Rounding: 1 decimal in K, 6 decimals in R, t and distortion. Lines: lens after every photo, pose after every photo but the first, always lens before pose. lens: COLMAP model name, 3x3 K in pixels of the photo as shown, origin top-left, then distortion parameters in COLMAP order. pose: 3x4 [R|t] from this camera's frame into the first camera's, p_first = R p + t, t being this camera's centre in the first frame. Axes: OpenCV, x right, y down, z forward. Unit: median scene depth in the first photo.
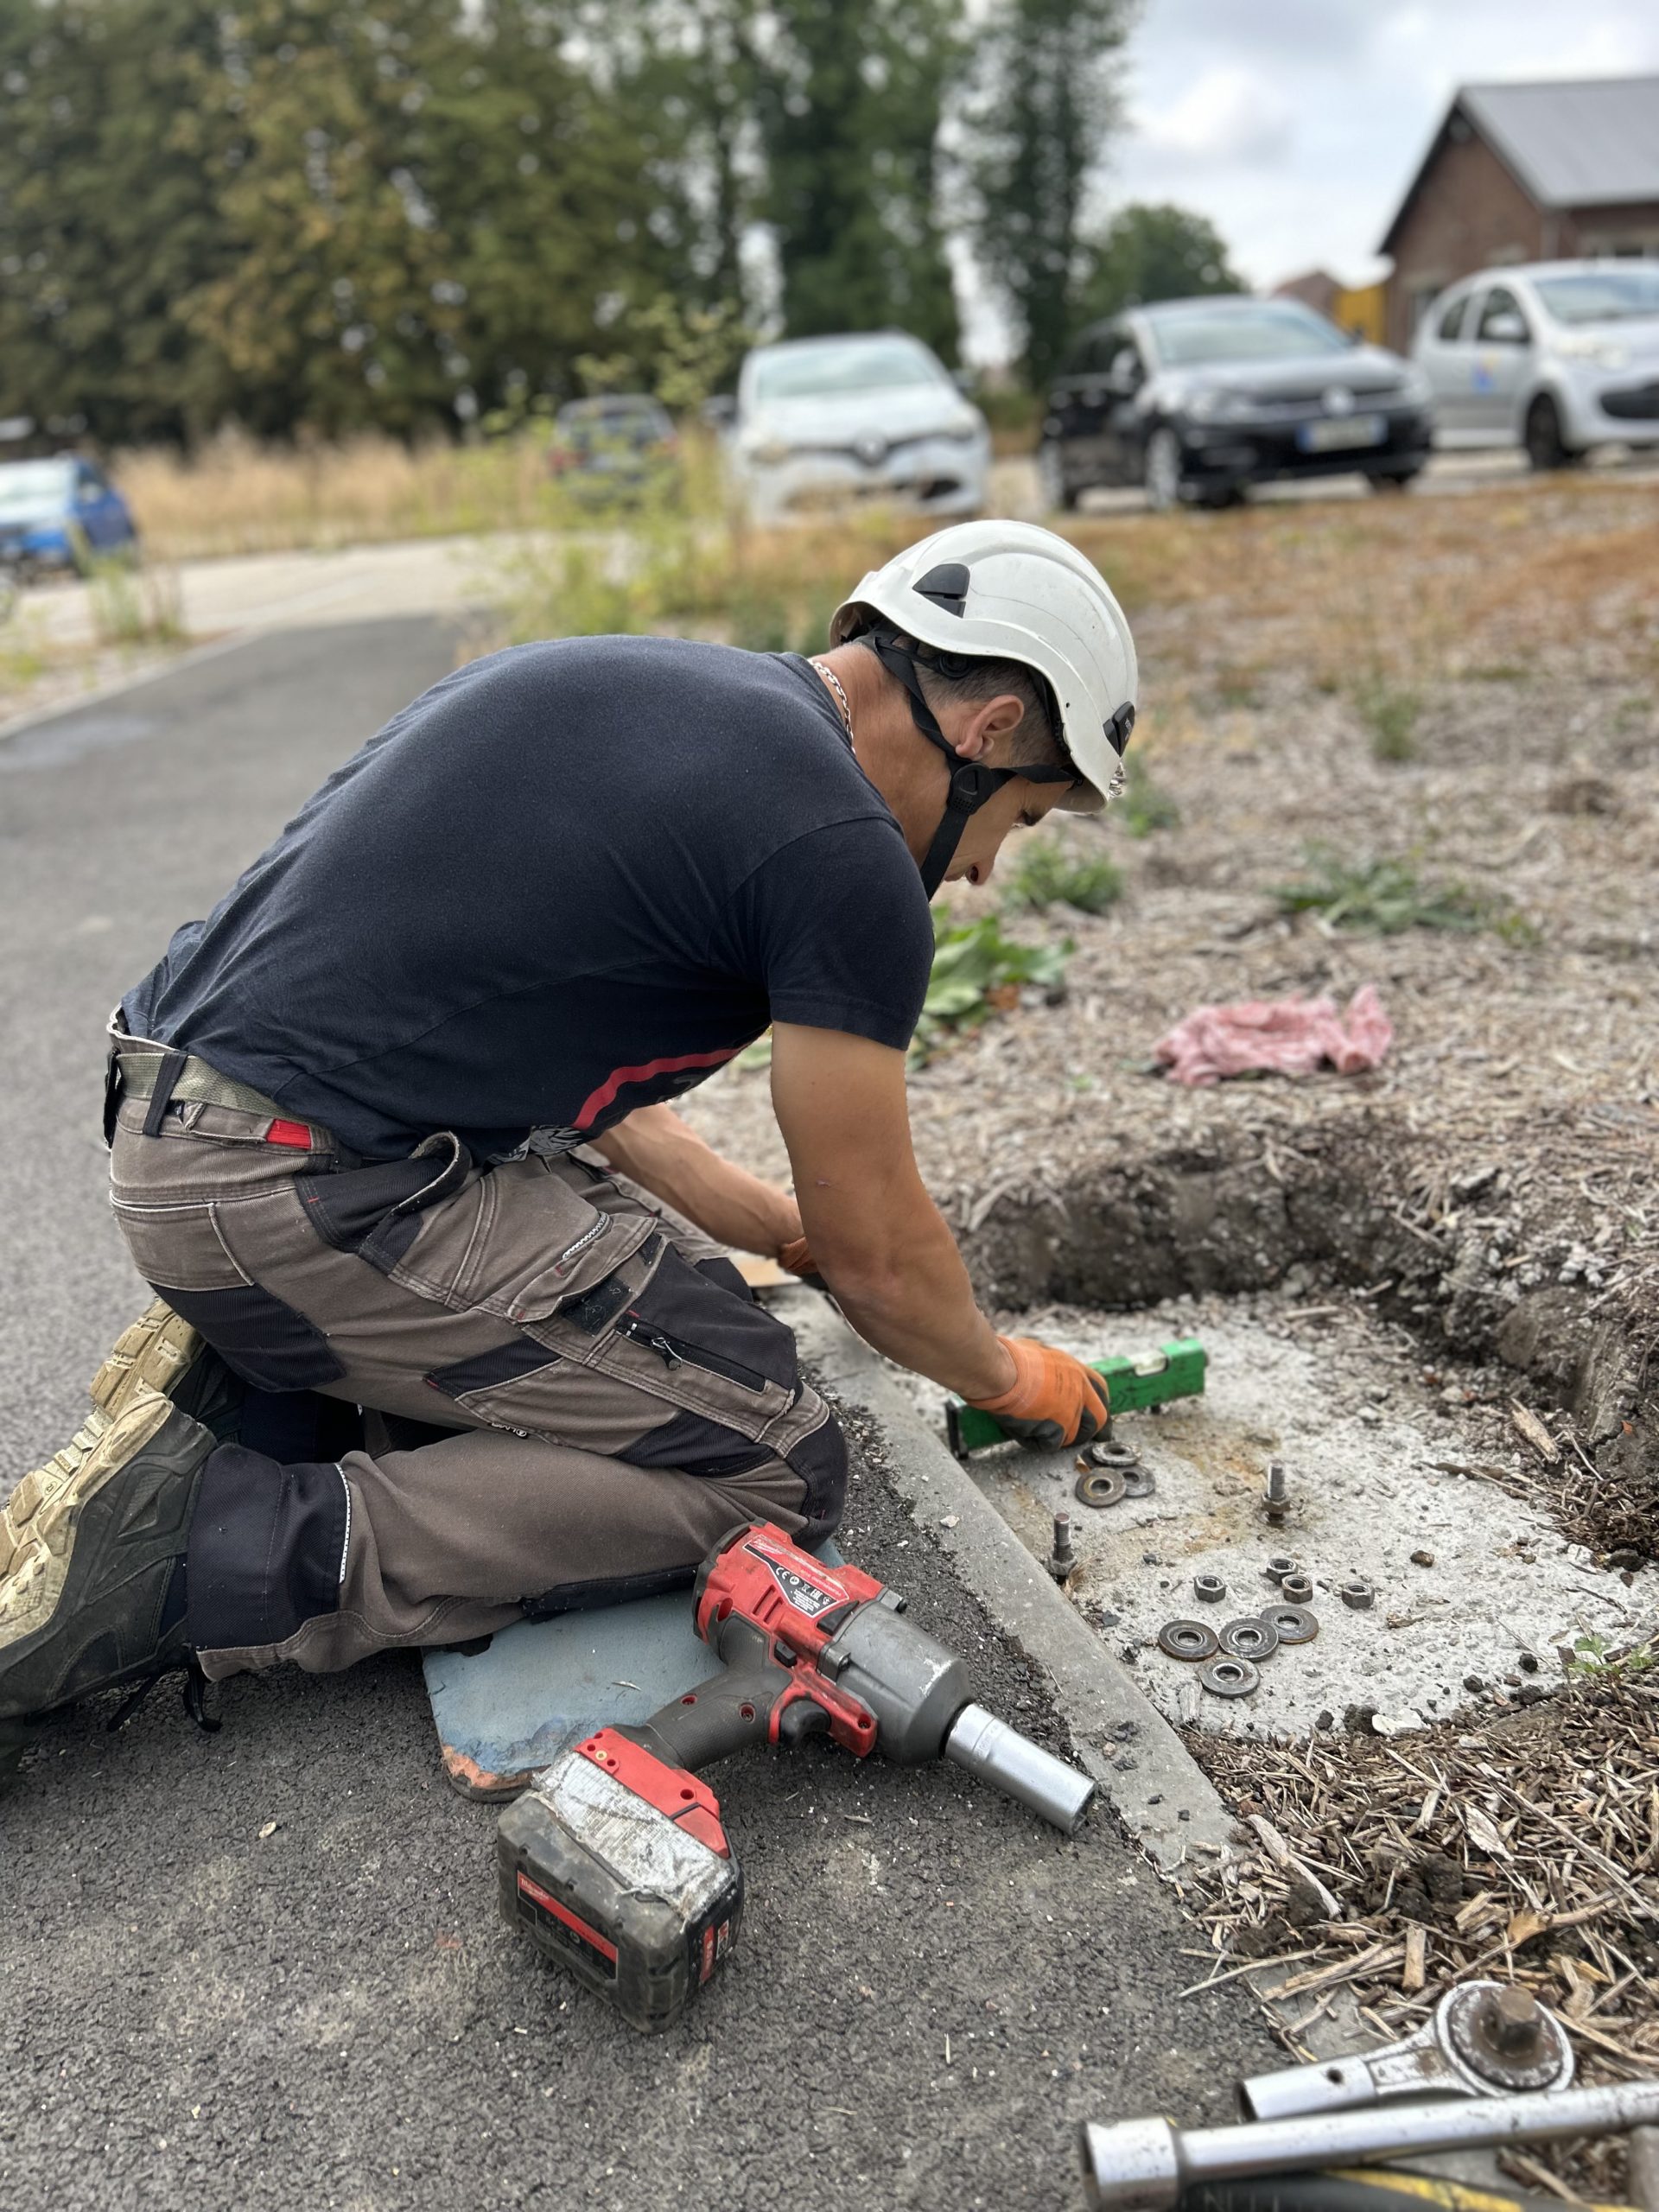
lens RADIAL K [[1612.8, 0, 829.8], [0, 1612.8, 1051.7], [0, 0, 1]] dist [0.044955, -0.037380]
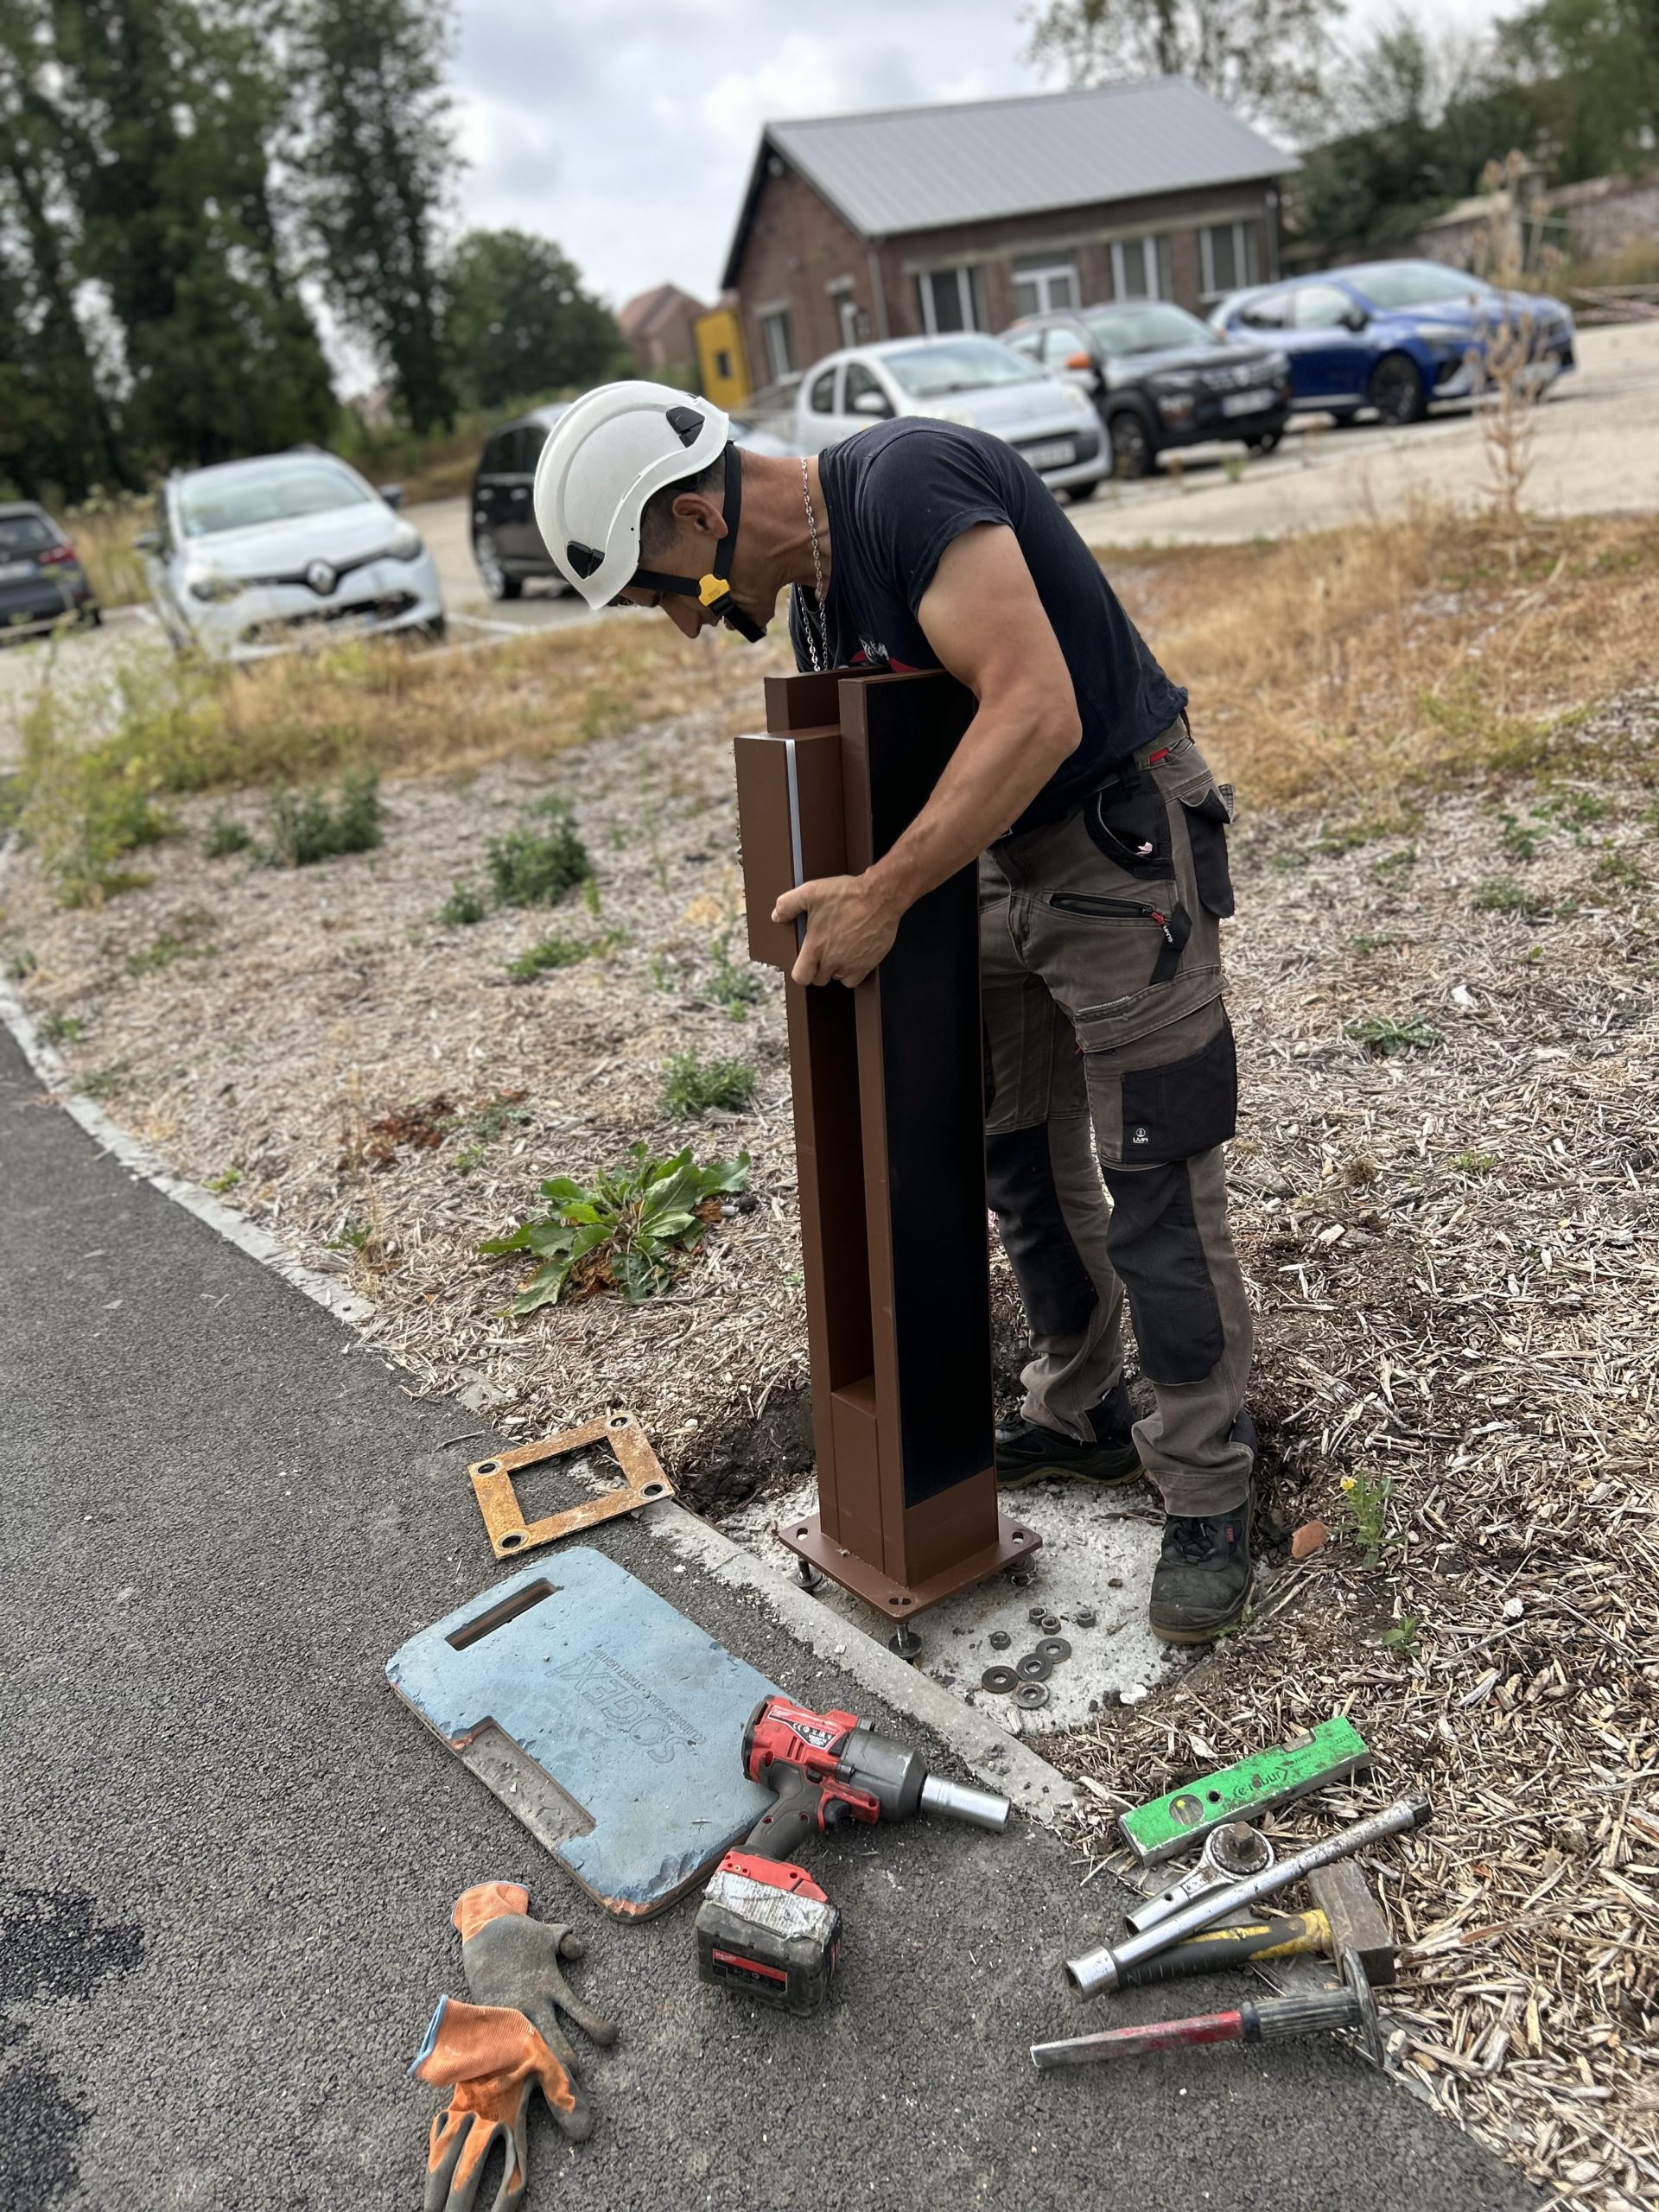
lens RADIAL K [[1625.3, 0, 788.4], [0, 1625.3, 1102.1], [0, 0, 1]] dist [0.040641, -0.067381]
pose [[0.940247, -0.205969, 0.271131, -0.287081], [0.196335, 0.978543, 0.062503, -0.326538], [-0.278187, -0.005536, 0.960511, -0.471517]]
